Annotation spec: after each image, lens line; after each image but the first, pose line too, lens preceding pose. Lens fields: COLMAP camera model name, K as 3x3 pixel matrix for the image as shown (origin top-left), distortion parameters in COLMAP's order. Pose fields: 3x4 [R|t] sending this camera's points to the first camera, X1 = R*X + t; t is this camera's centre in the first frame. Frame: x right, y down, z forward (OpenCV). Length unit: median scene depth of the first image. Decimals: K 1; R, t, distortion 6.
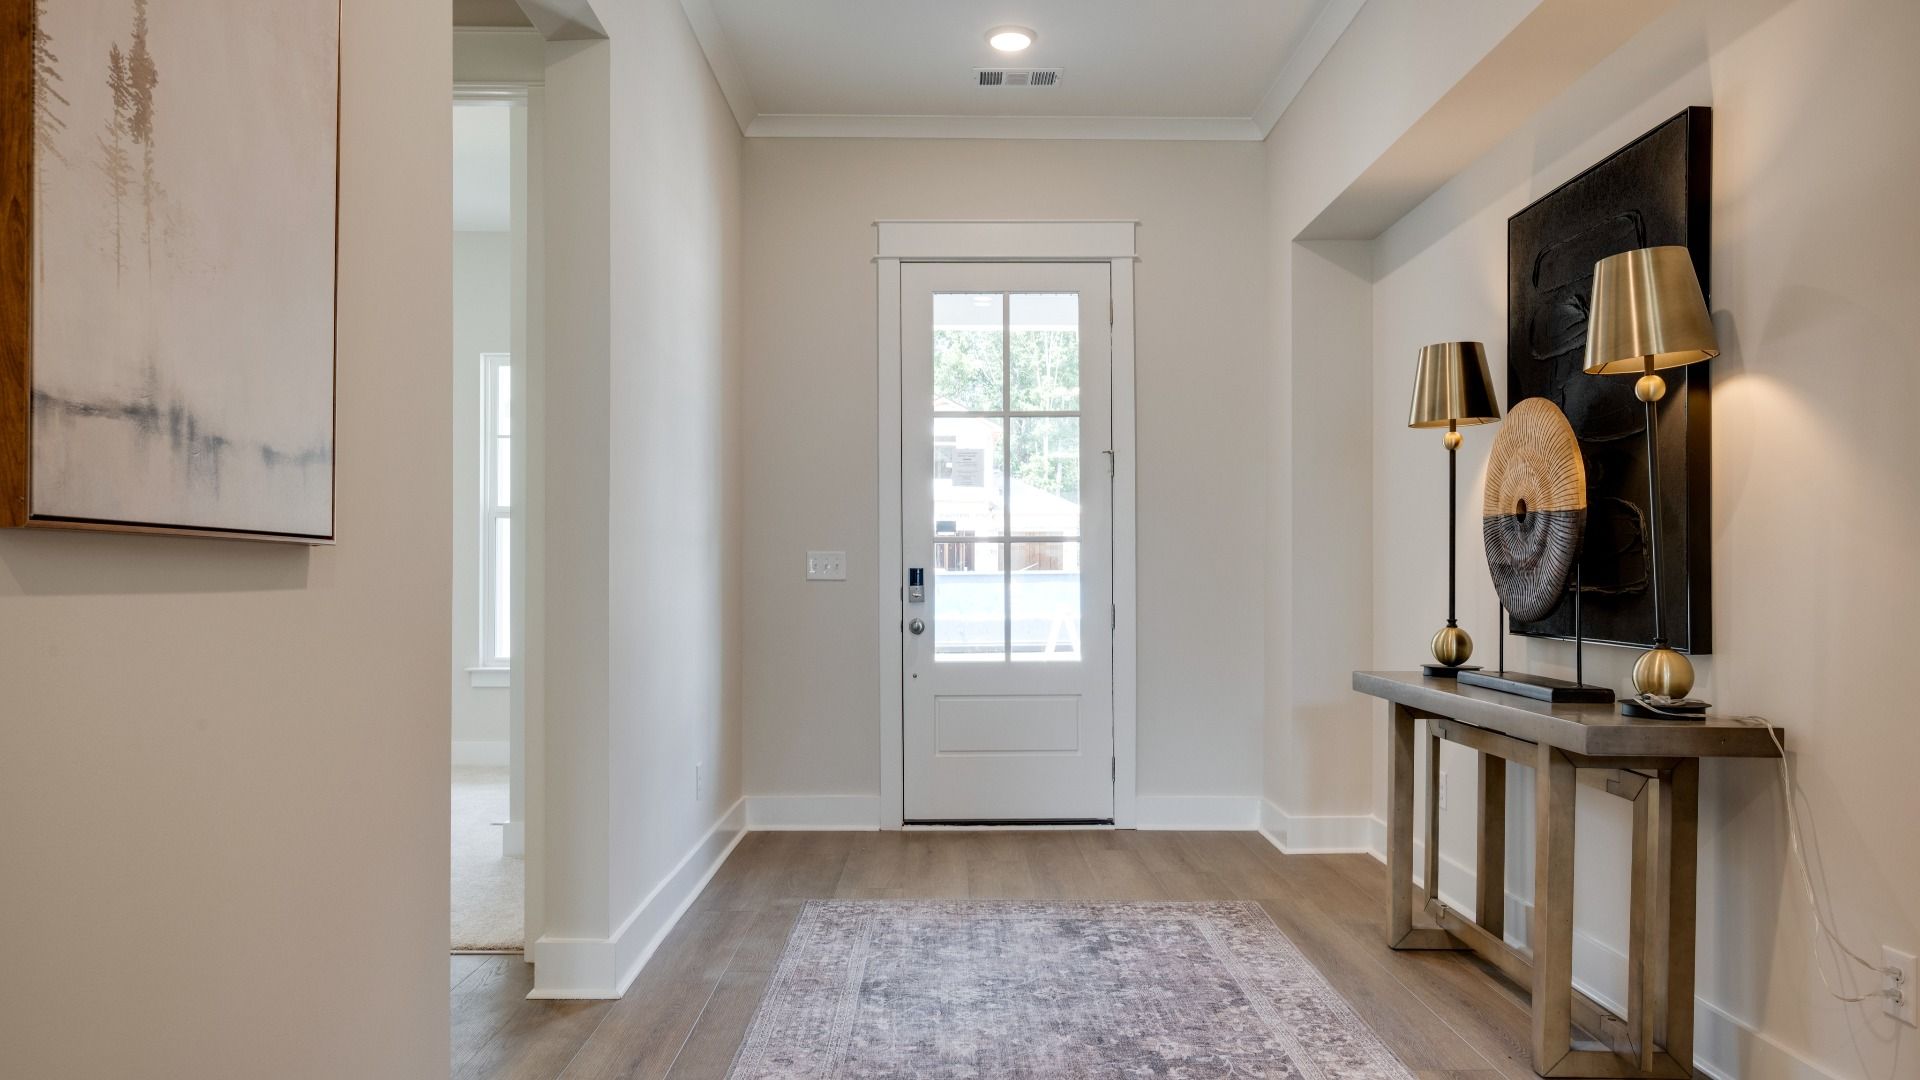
lens RADIAL K [[1293.8, 0, 960.0], [0, 1293.8, 540.0], [0, 0, 1]] dist [0.003348, 0.002031]
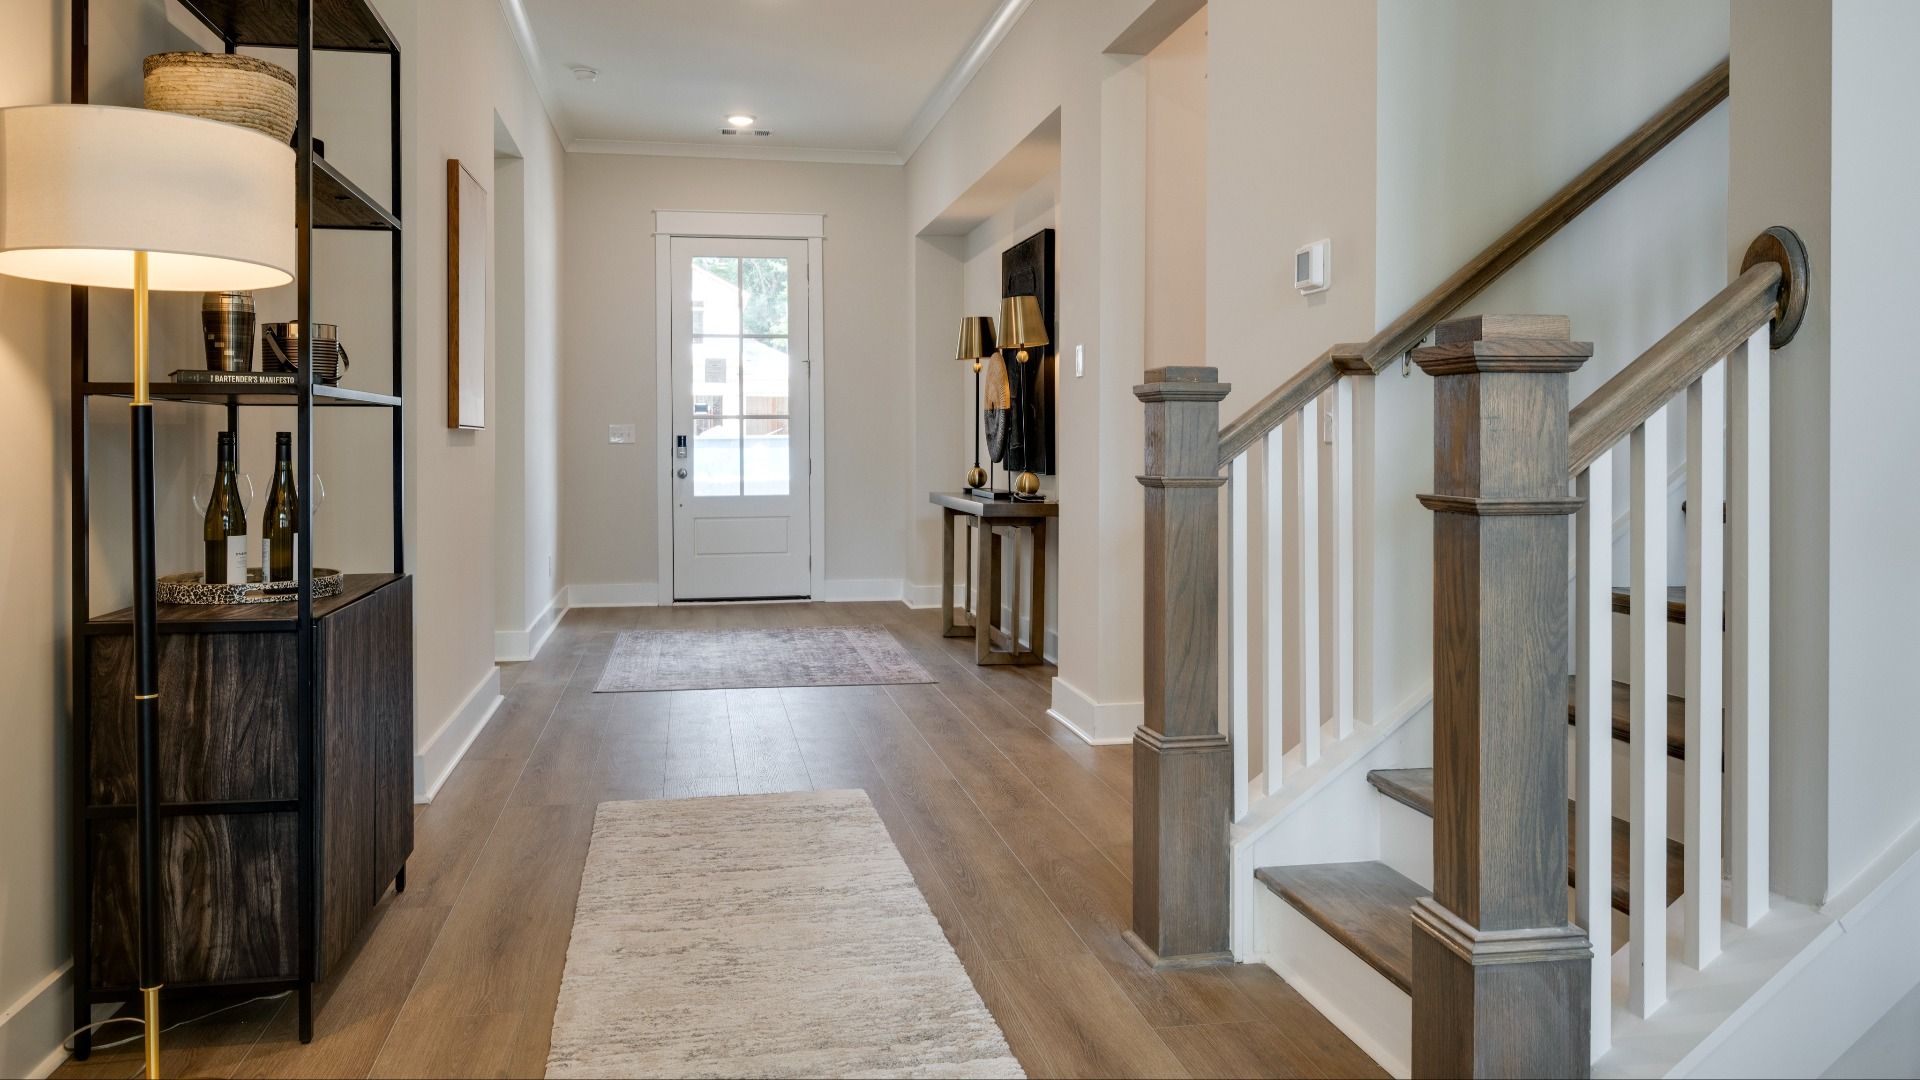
lens RADIAL K [[1389.2, 0, 960.0], [0, 1389.2, 432.6], [0, 0, 1]] dist [0.007208, 0.000495]
pose [[0.983897, -0.002151, 0.178725, -0.004568], [-0.002033, 0.999728, 0.023224, -0.027758], [-0.178727, -0.023213, 0.983625, -0.918511]]
